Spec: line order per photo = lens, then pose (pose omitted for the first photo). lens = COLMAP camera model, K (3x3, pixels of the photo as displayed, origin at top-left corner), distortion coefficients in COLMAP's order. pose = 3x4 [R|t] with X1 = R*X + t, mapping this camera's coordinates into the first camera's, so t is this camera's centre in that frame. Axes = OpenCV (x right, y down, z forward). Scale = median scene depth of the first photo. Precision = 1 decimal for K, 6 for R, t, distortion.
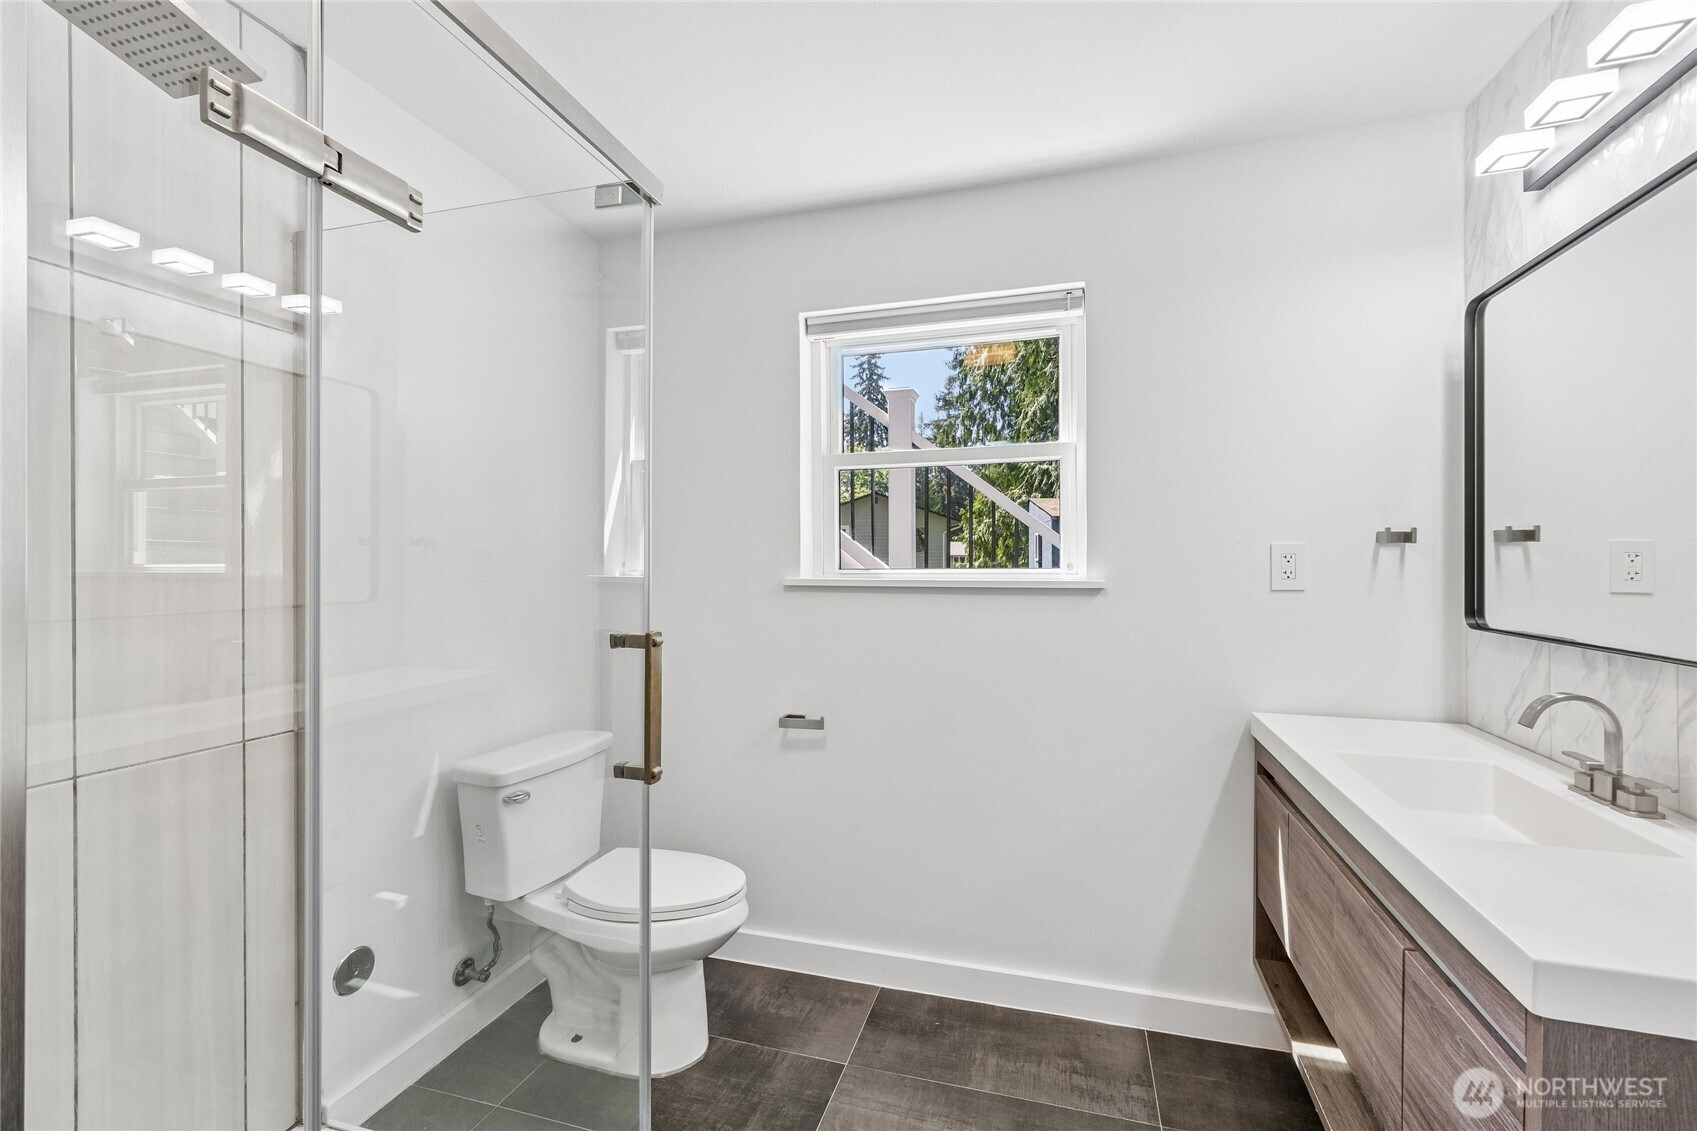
lens RADIAL K [[716.2, 0, 872.5], [0, 716.2, 559.8], [0, 0, 1]] dist [0.001213, -0.000121]
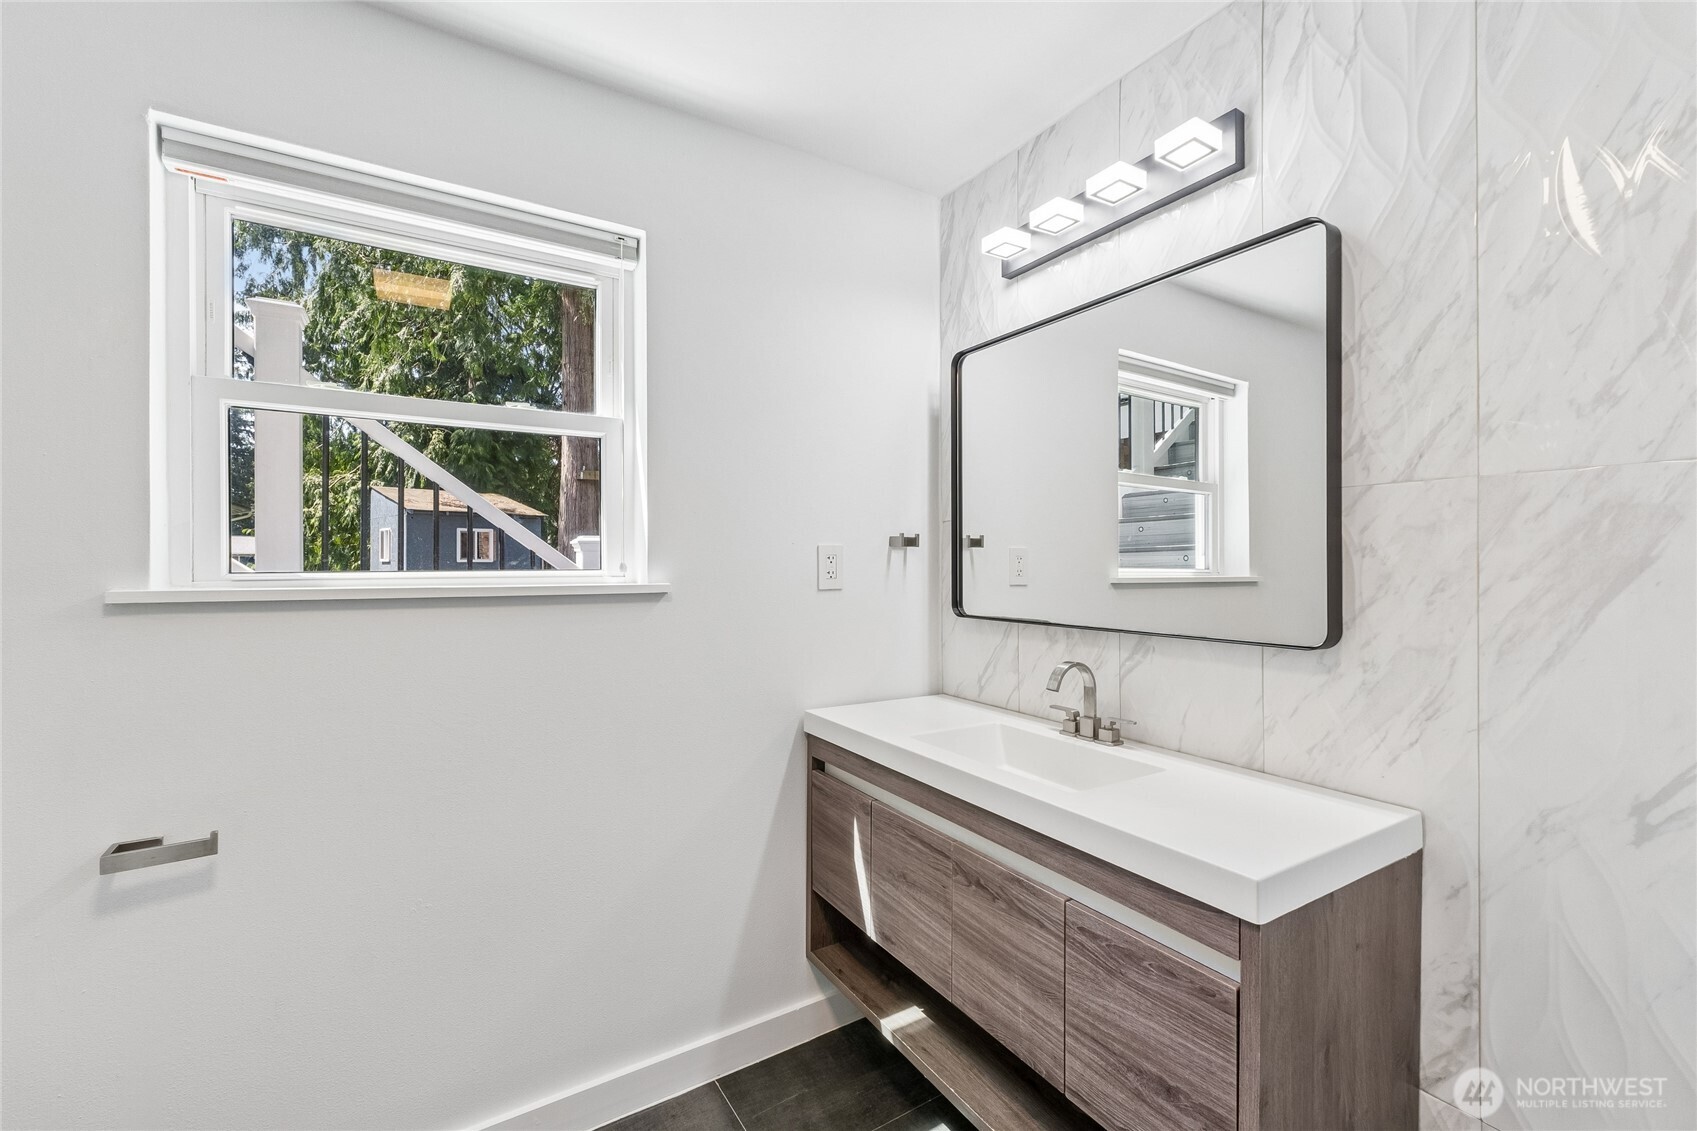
lens RADIAL K [[716.2, 0, 872.5], [0, 716.2, 559.8], [0, 0, 1]] dist [0.001213, -0.000121]
pose [[0.661140, 0.006063, 0.750238, -0.184119], [-0.003748, 0.999982, -0.004779, 0.003937], [-0.750253, 0.000347, 0.661150, 0.275713]]
